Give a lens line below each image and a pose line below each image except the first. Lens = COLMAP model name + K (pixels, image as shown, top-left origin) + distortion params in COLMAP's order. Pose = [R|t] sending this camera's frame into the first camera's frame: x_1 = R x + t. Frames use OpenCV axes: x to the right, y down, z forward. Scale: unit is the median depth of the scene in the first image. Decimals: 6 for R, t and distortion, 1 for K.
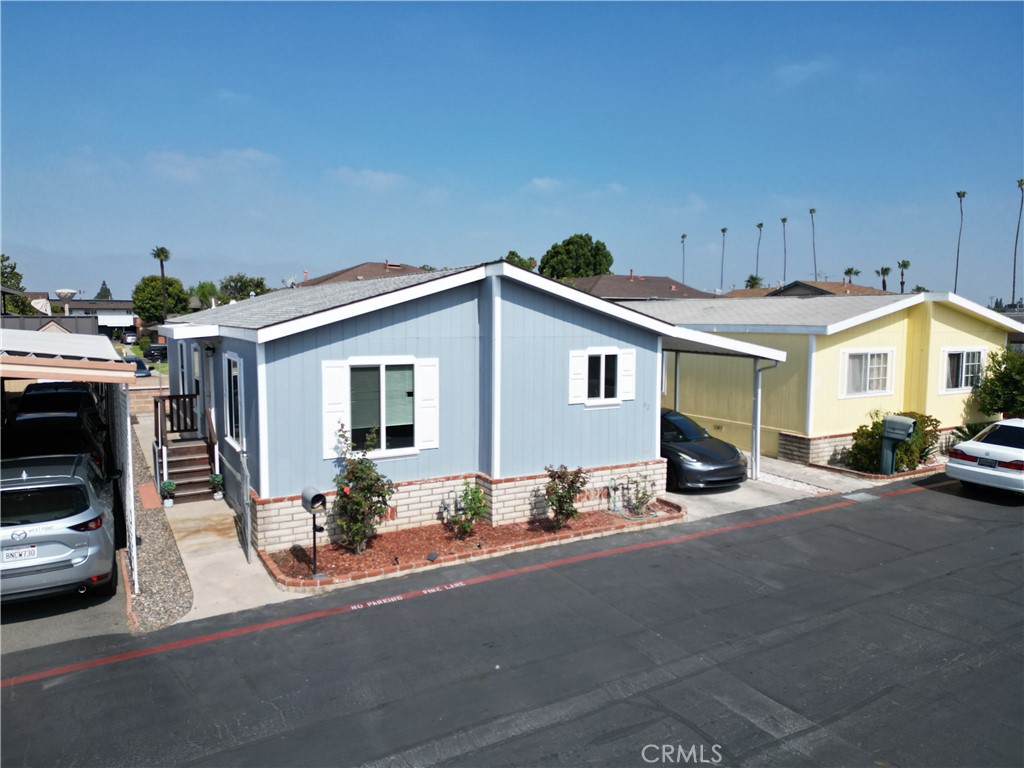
lens RADIAL K [[708.1, 0, 513.1], [0, 708.1, 383.2], [0, 0, 1]] dist [0.060516, -0.043330]
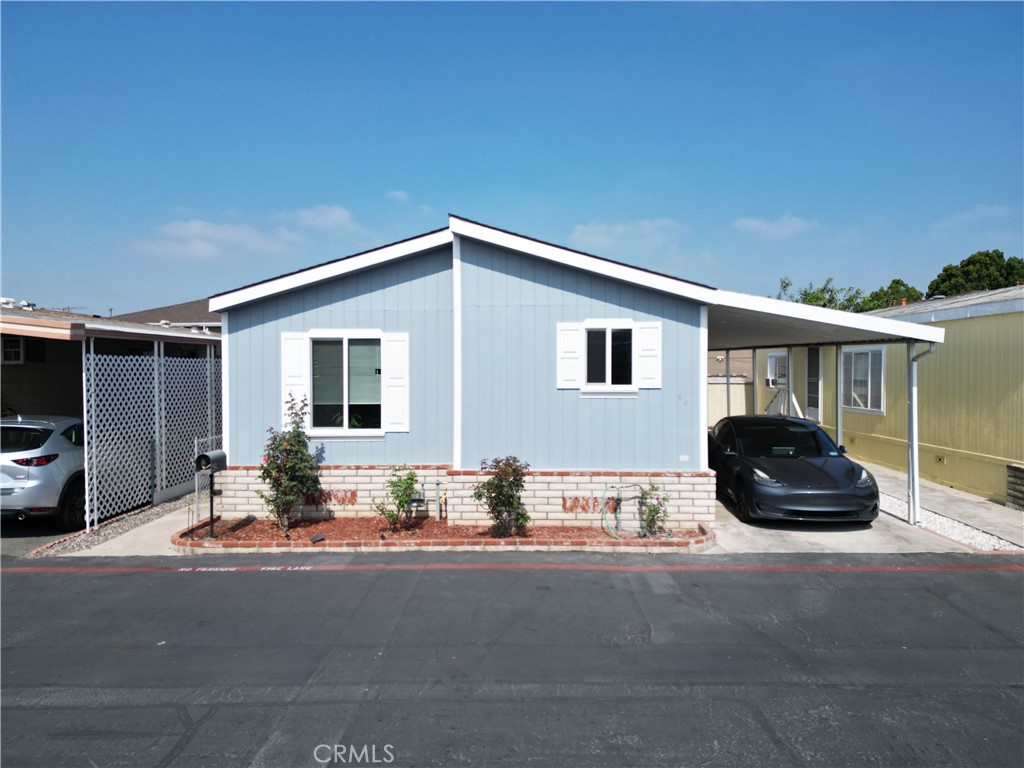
lens RADIAL K [[708.1, 0, 512.8], [0, 708.1, 386.8], [0, 0, 1]] dist [0.060516, -0.043330]
pose [[0.852488, 0.006881, -0.522702, 0.495350], [-0.042157, 0.997561, -0.055624, 0.080455], [0.521044, 0.069454, 0.850699, 0.302543]]
